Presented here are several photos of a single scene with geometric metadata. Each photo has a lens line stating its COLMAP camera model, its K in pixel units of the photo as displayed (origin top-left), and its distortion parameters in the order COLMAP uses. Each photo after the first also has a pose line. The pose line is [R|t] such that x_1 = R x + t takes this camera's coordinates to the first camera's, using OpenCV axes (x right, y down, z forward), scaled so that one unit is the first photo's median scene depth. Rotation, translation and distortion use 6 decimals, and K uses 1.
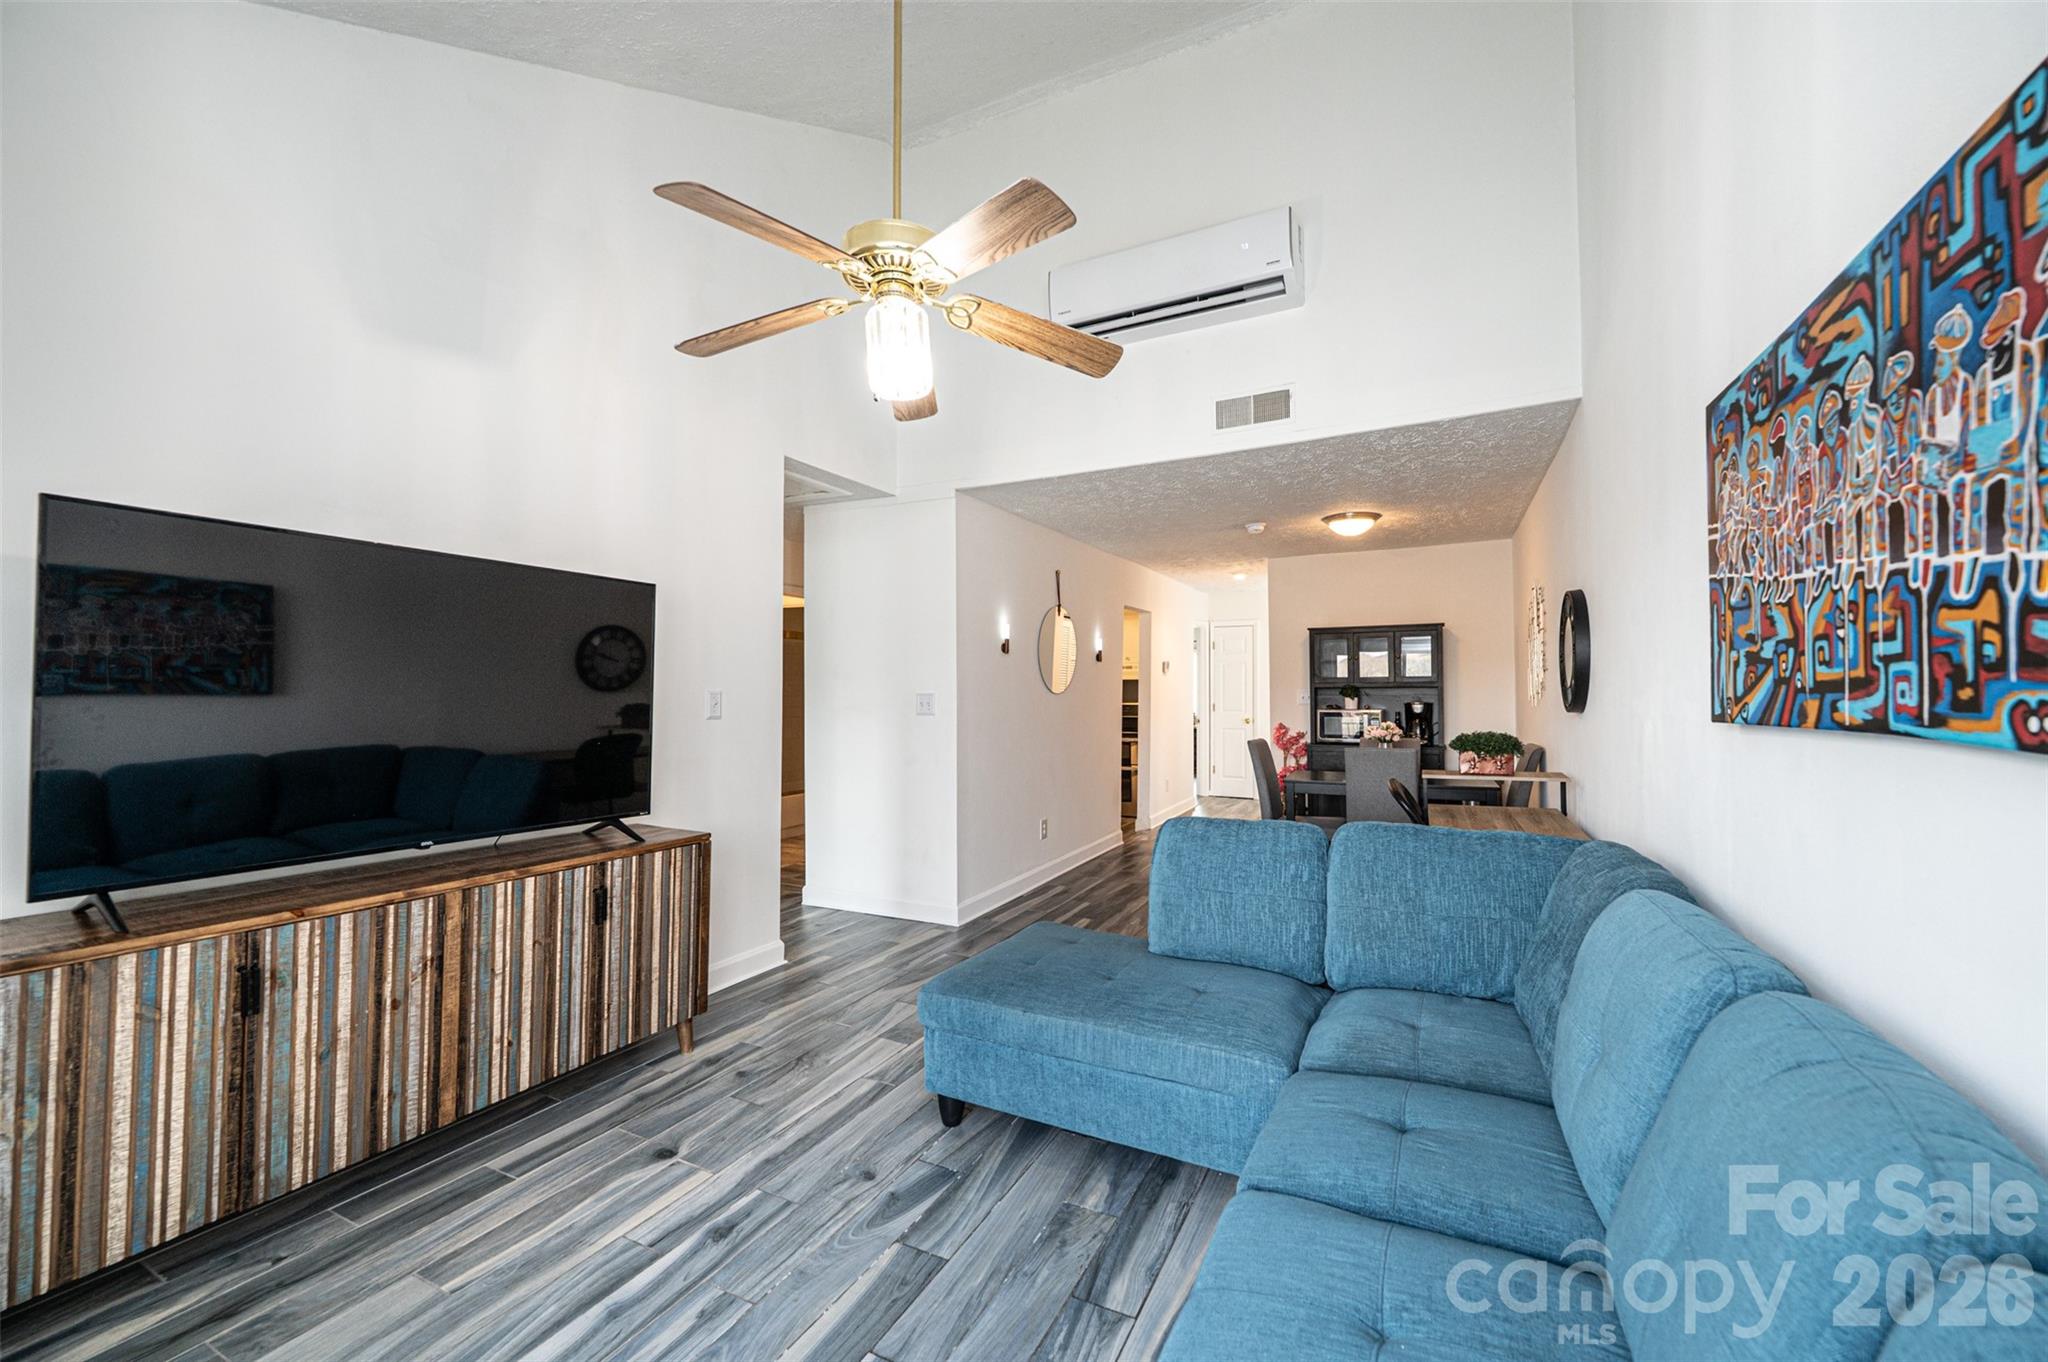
lens RADIAL K [[819.9, 0, 1018.9], [0, 819.9, 682.0], [0, 0, 1]] dist [-0.001387, -0.000110]
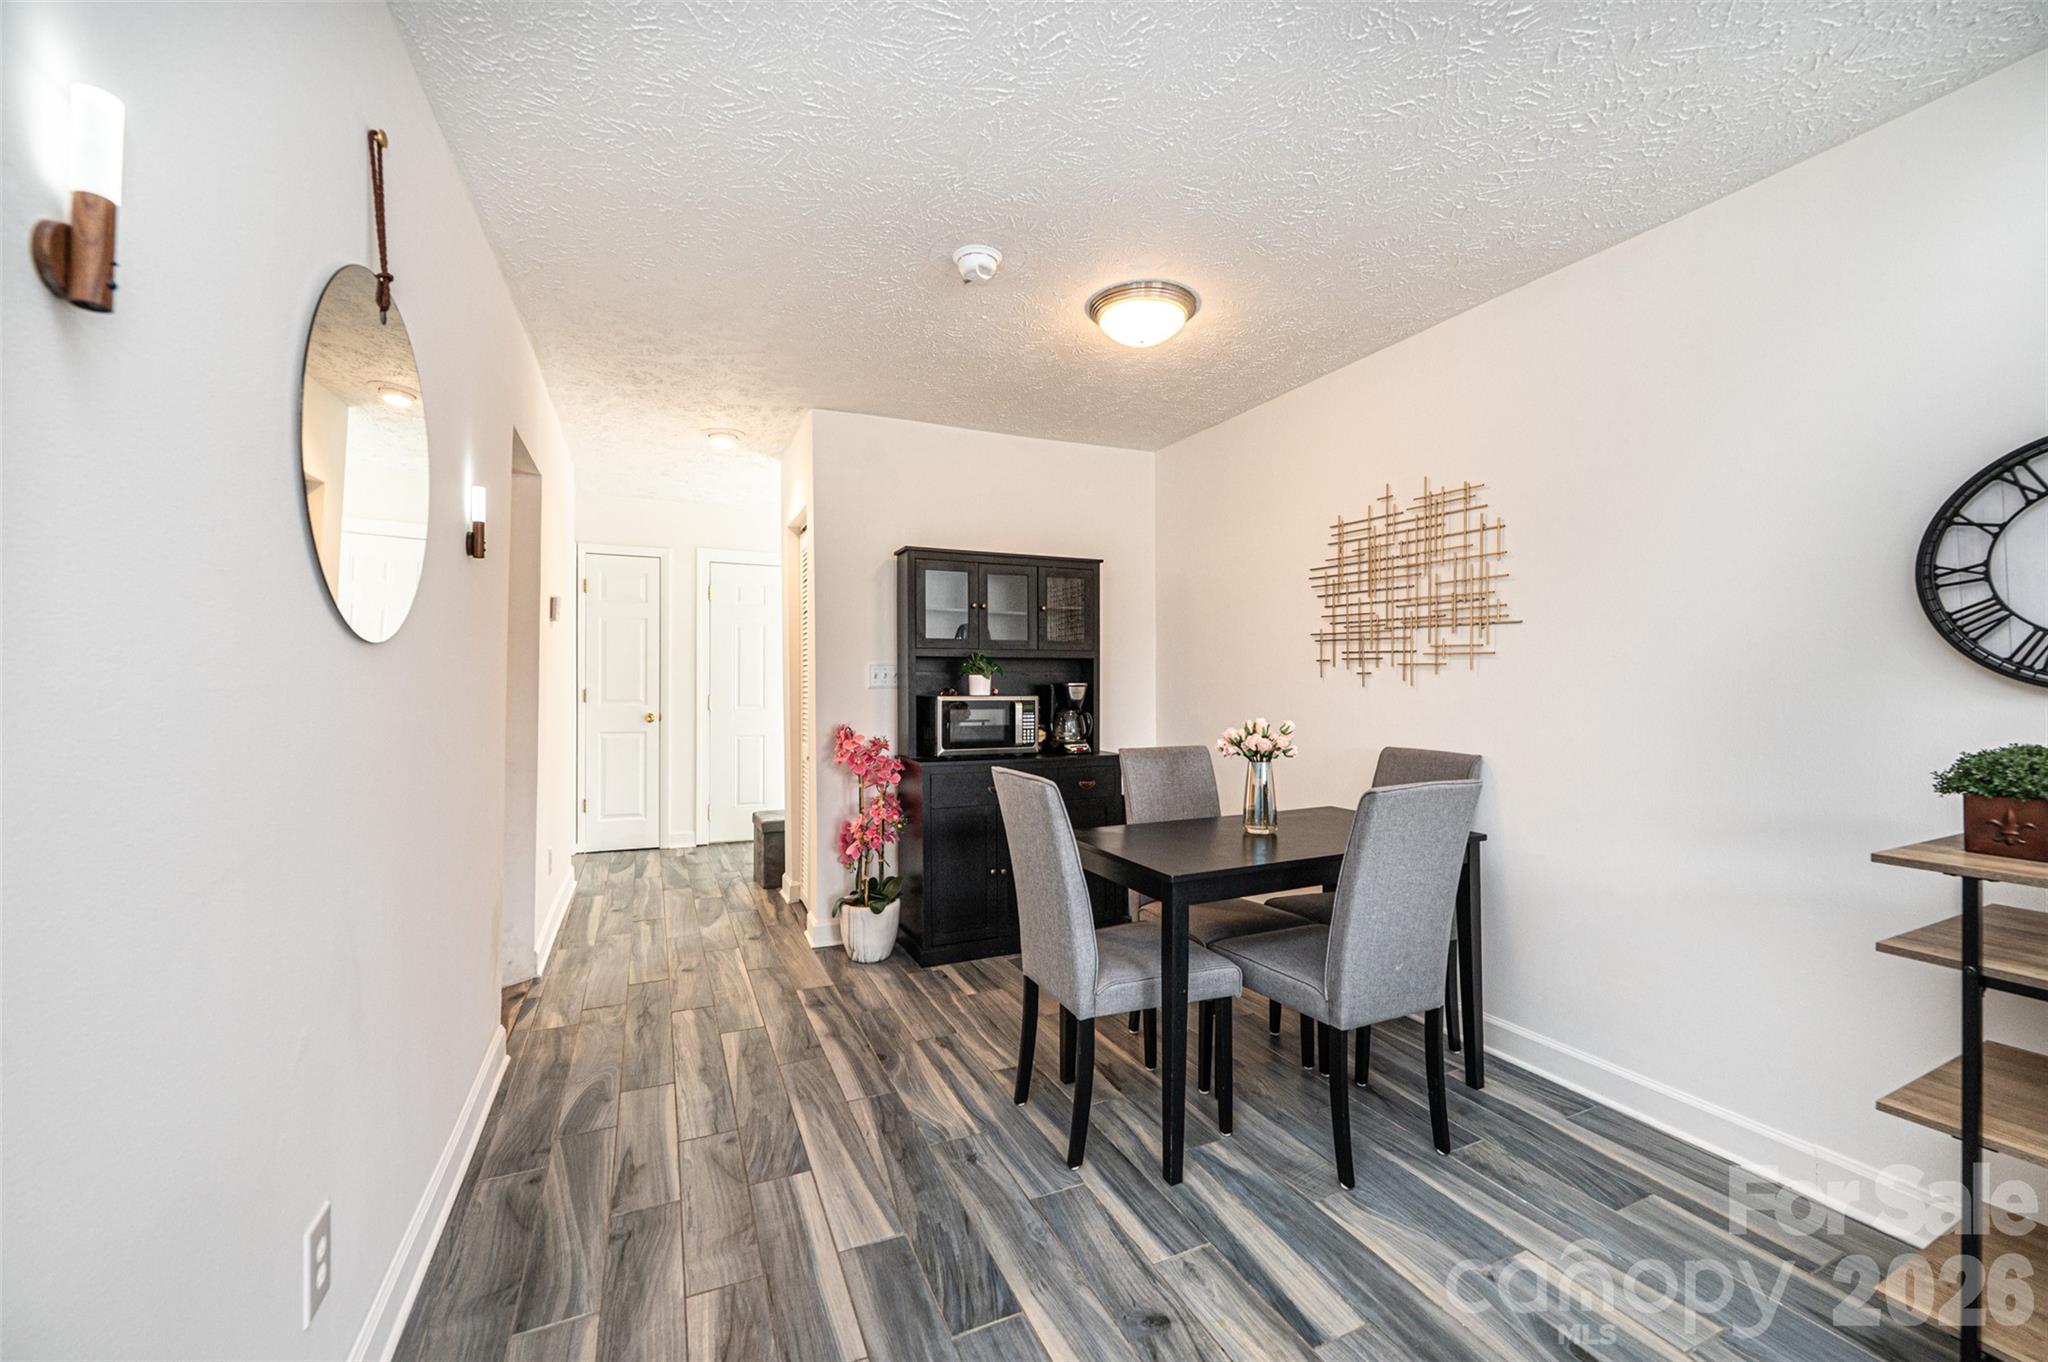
lens RADIAL K [[819.9, 0, 1036.6], [0, 819.9, 681.9], [0, 0, 1]] dist [-0.001387, -0.000110]
pose [[0.616801, 0.002333, 0.787115, -0.039792], [-0.015008, 0.999849, 0.008798, 0.038329], [-0.786976, -0.017240, 0.616743, 1.283178]]
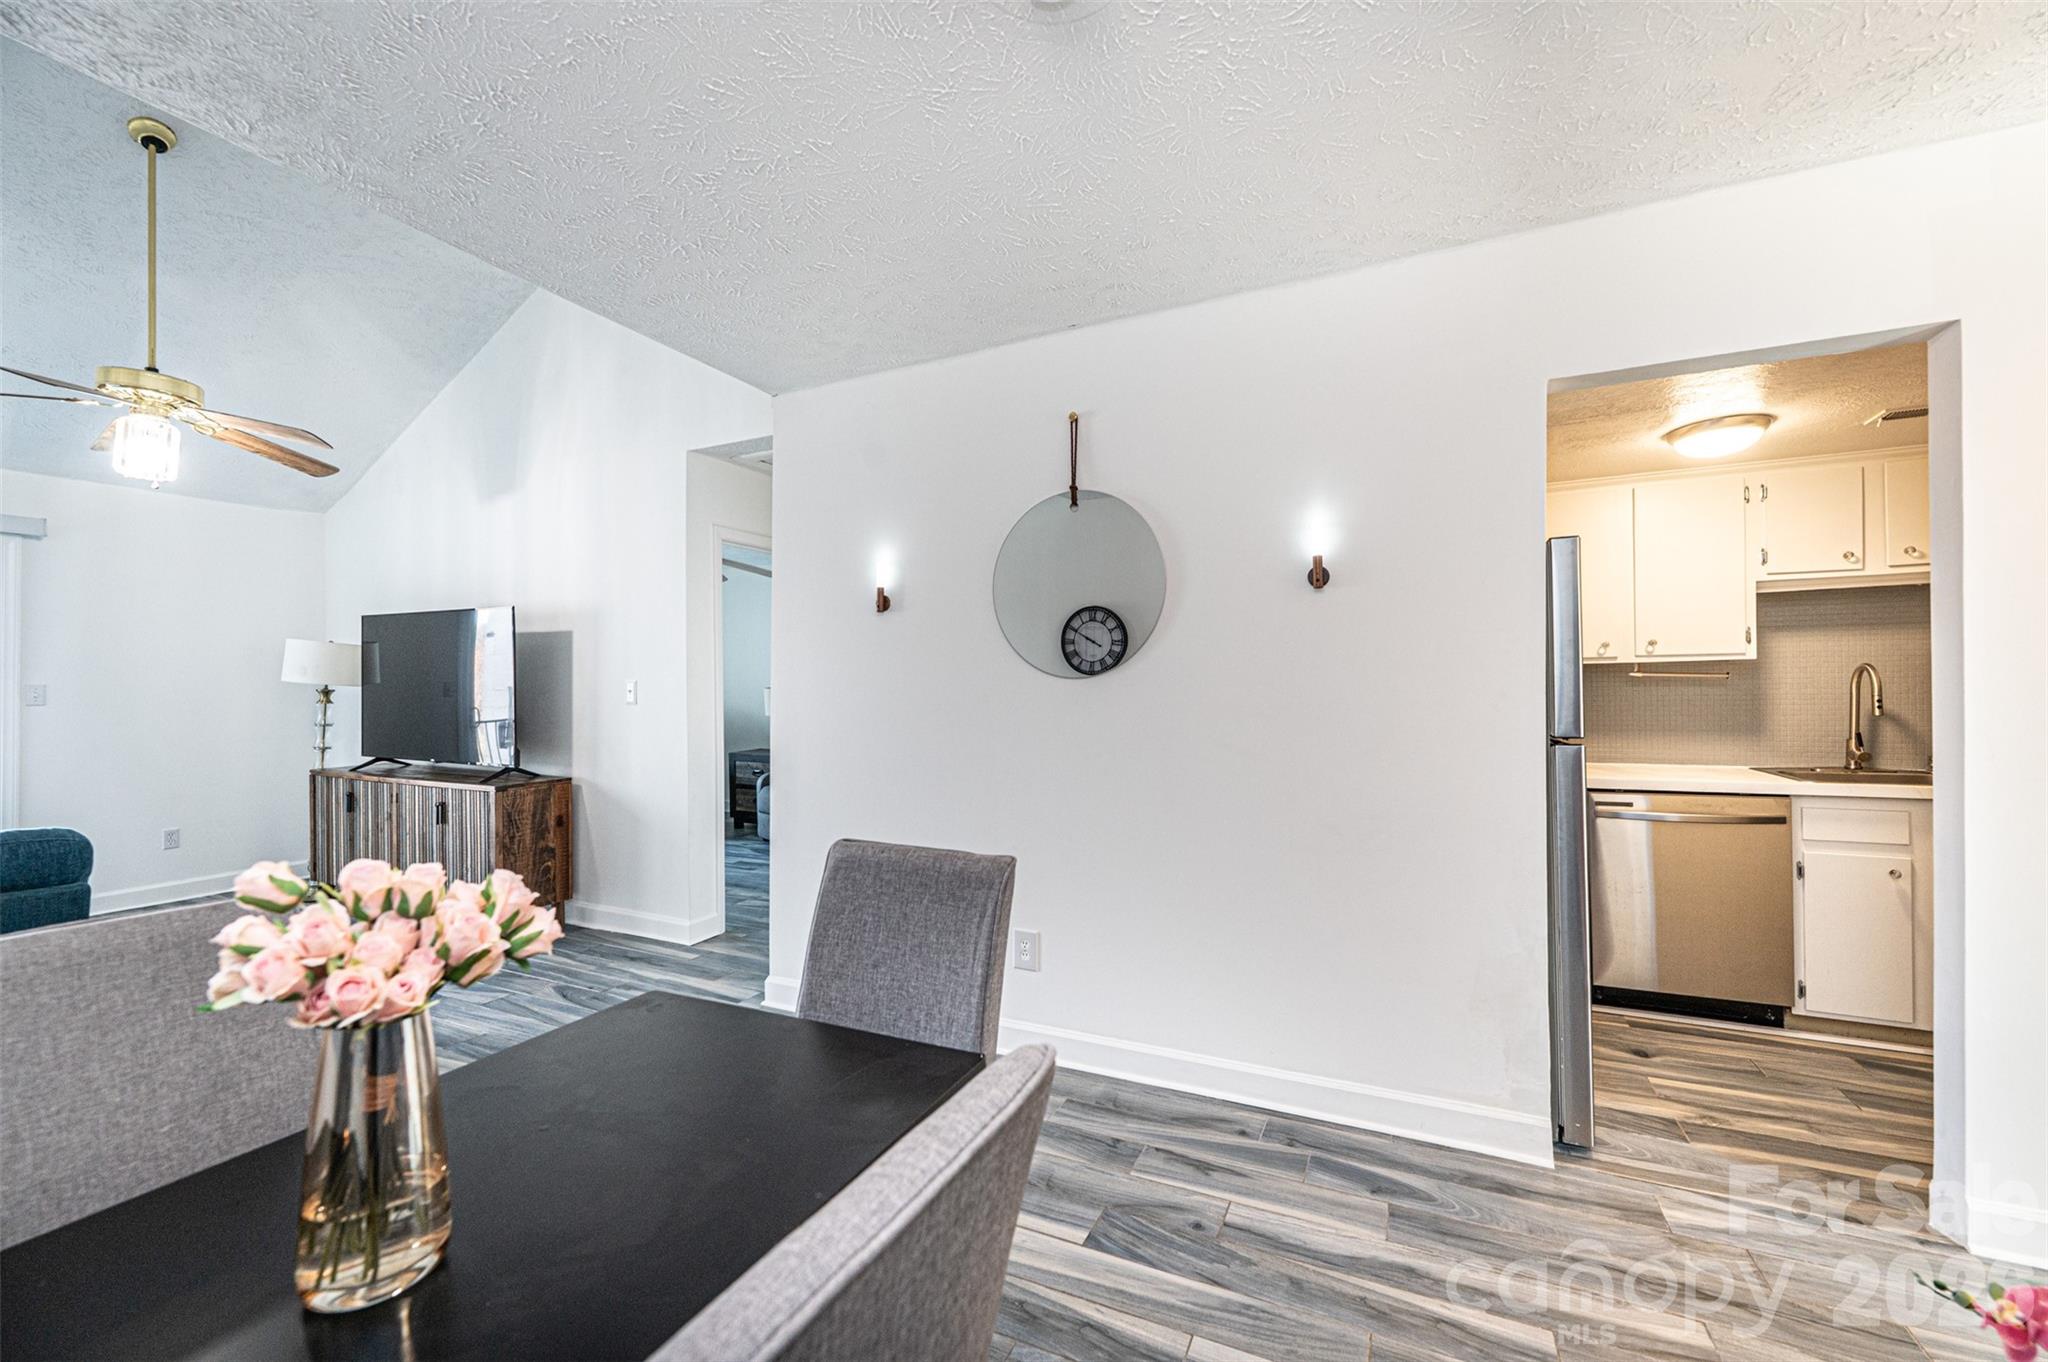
lens RADIAL K [[819.9, 0, 1028.0], [0, 819.9, 680.0], [0, 0, 1]] dist [-0.001387, -0.000110]
pose [[0.029363, 0.003182, -0.999564, 0.941714], [0.019686, 0.999799, 0.003761, 0.023206], [0.999375, -0.019788, 0.029294, 1.764442]]
